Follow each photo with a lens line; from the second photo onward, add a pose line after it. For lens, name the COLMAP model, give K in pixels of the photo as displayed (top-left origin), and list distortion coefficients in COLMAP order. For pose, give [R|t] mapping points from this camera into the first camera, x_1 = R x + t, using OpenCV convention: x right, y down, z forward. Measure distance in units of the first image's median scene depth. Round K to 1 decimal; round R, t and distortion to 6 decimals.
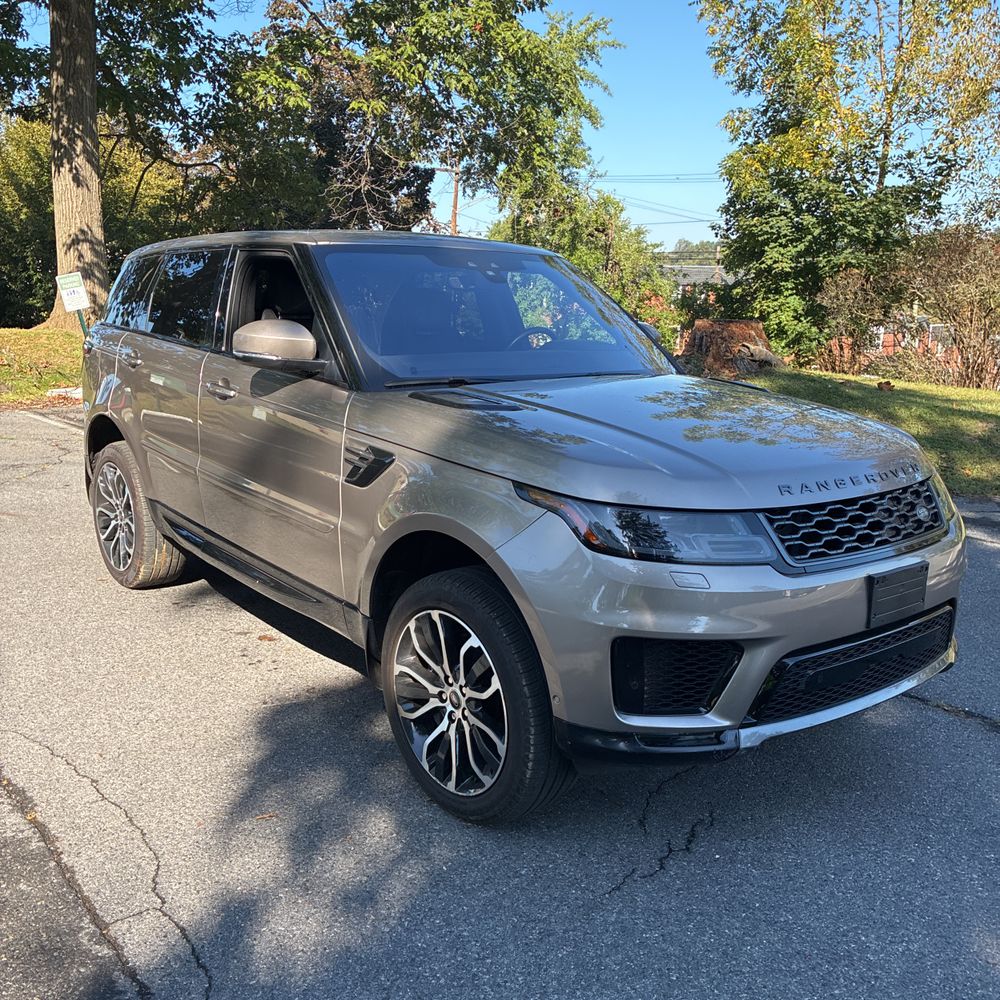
lens RADIAL K [[946.9, 0, 500.0], [0, 946.9, 500.0], [0, 0, 1]] dist [0.010686, -0.011847]
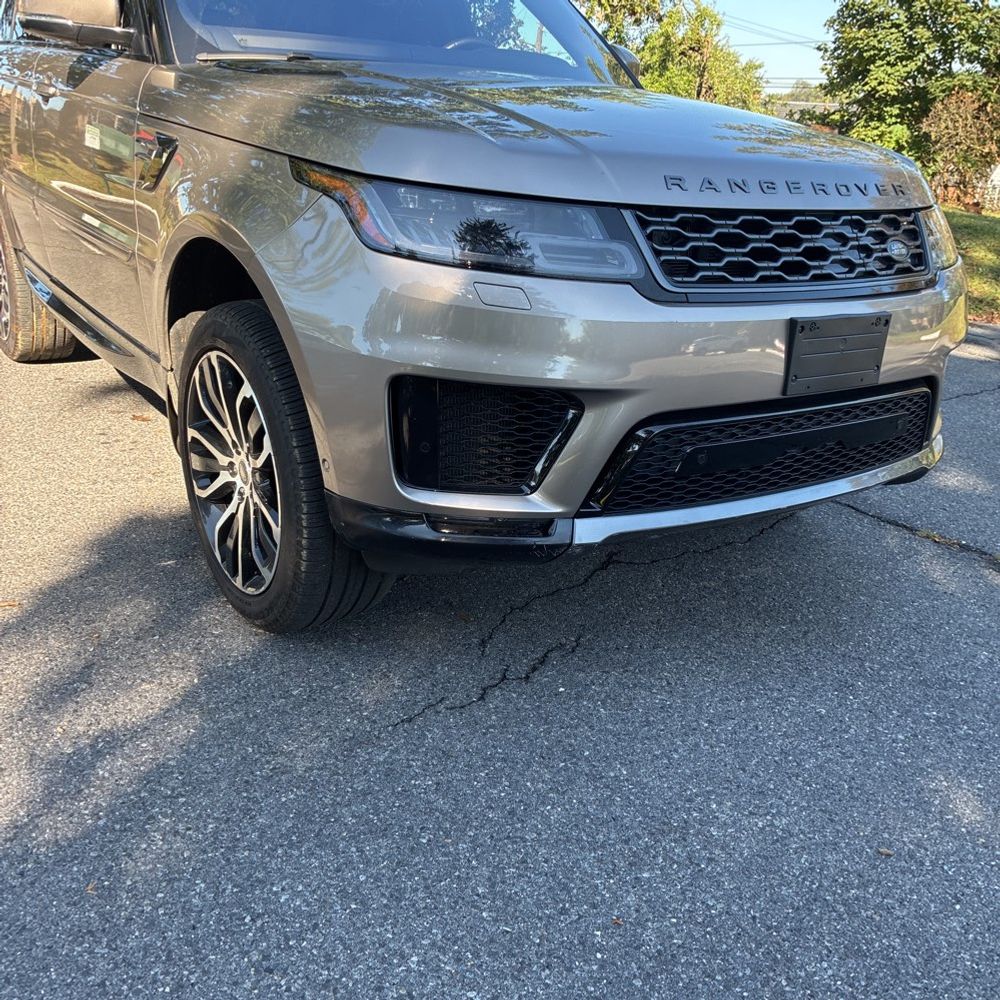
lens RADIAL K [[980.1, 0, 503.7], [0, 980.1, 488.9], [0, 0, 1]] dist [0.012803, -0.001251]
pose [[0.997274, 0.055480, -0.048648, 0.218102], [-0.047328, 0.986760, 0.155128, 0.100176], [0.056610, -0.152402, 0.986696, 0.253558]]
